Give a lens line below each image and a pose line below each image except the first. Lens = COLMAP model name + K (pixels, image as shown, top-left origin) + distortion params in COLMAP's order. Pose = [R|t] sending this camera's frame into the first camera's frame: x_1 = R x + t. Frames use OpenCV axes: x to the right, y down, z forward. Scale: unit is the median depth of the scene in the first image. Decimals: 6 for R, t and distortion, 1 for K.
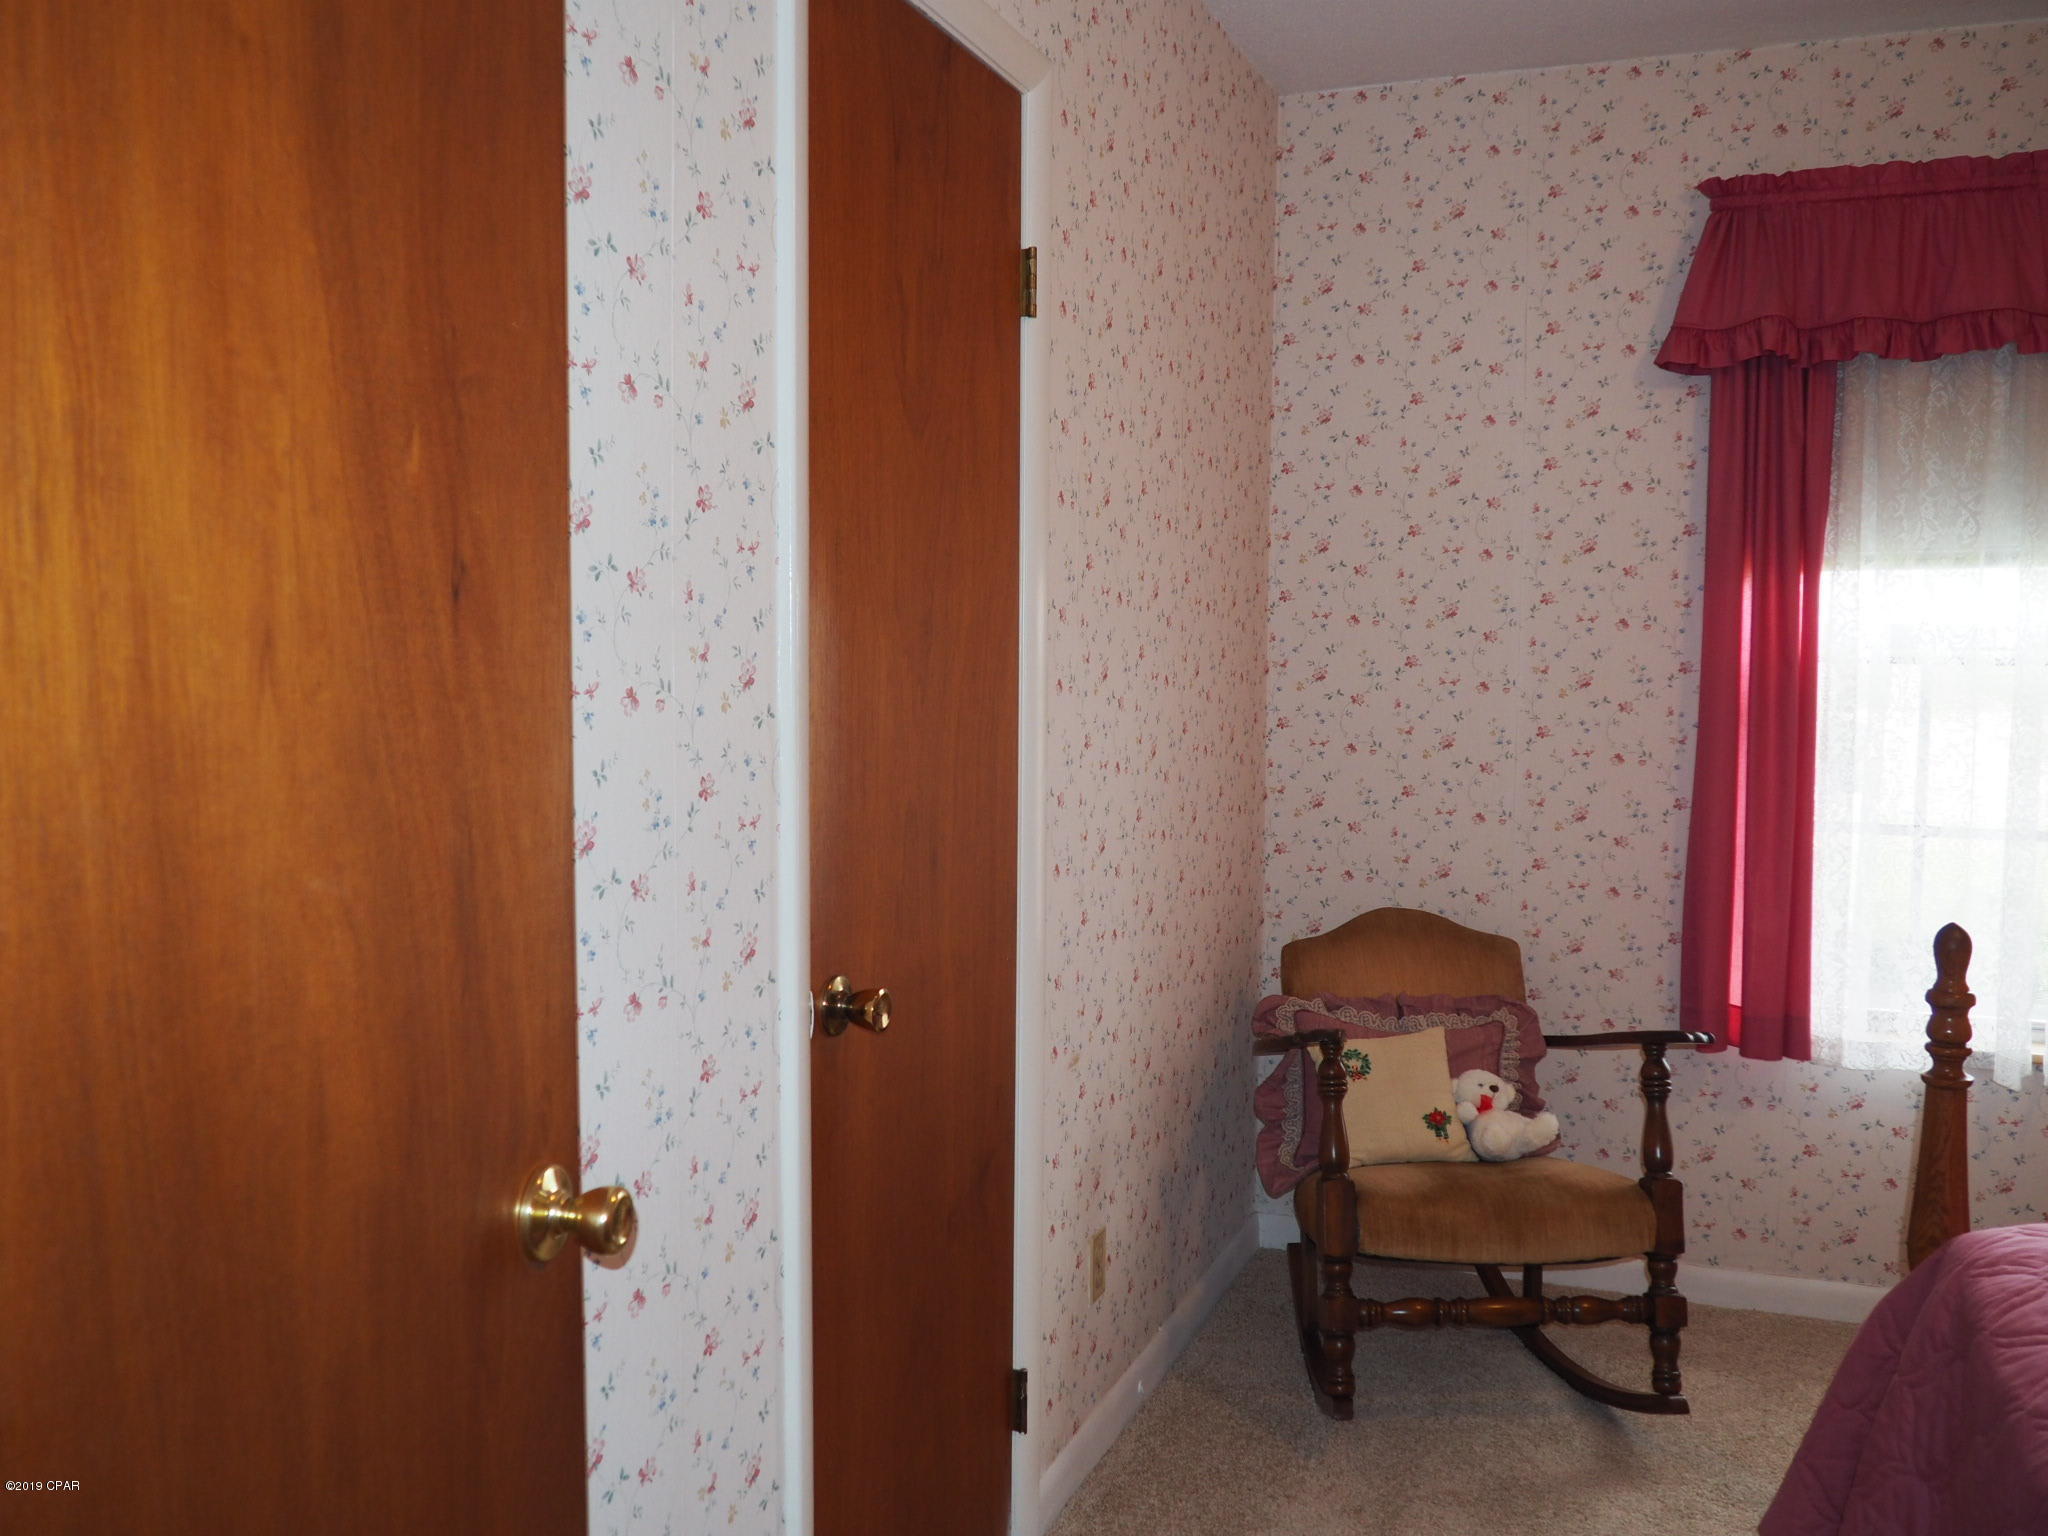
lens RADIAL K [[1725.3, 0, 1008.7], [0, 1725.3, 773.1], [0, 0, 1]] dist [-0.055892, 0.027140]
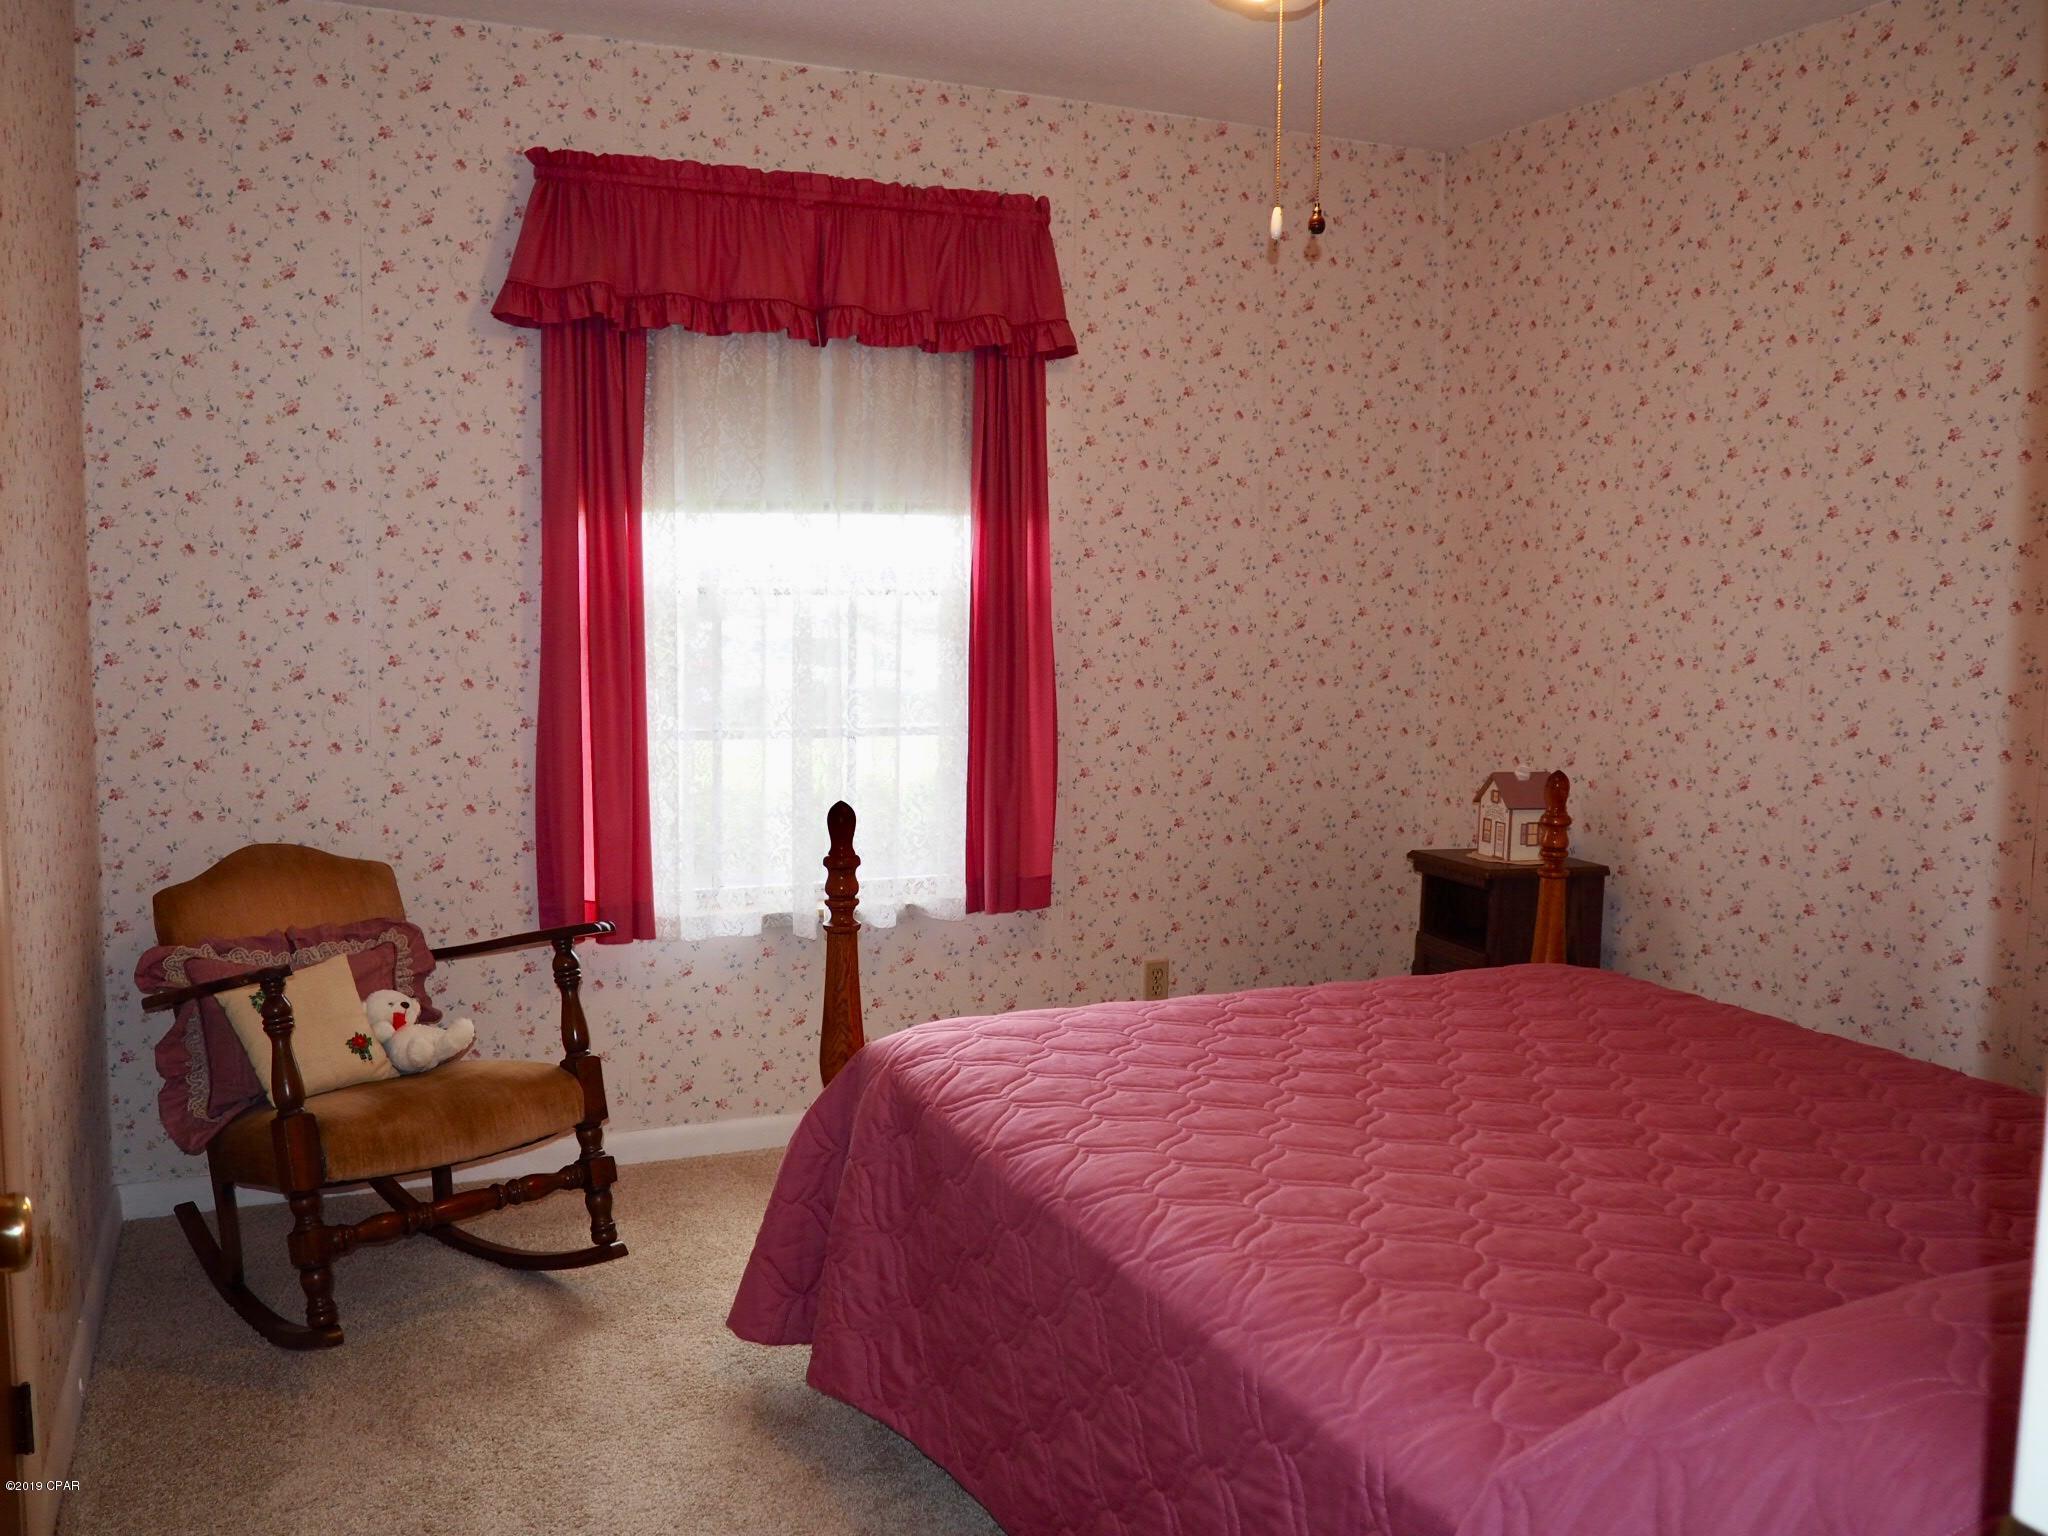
lens RADIAL K [[1725.3, 0, 1008.7], [0, 1725.3, 773.1], [0, 0, 1]] dist [-0.055892, 0.027140]
pose [[0.709244, -0.071701, 0.701307, -0.170649], [0.042734, 0.997358, 0.058751, -0.001451], [-0.703666, -0.011699, 0.710434, 0.006909]]
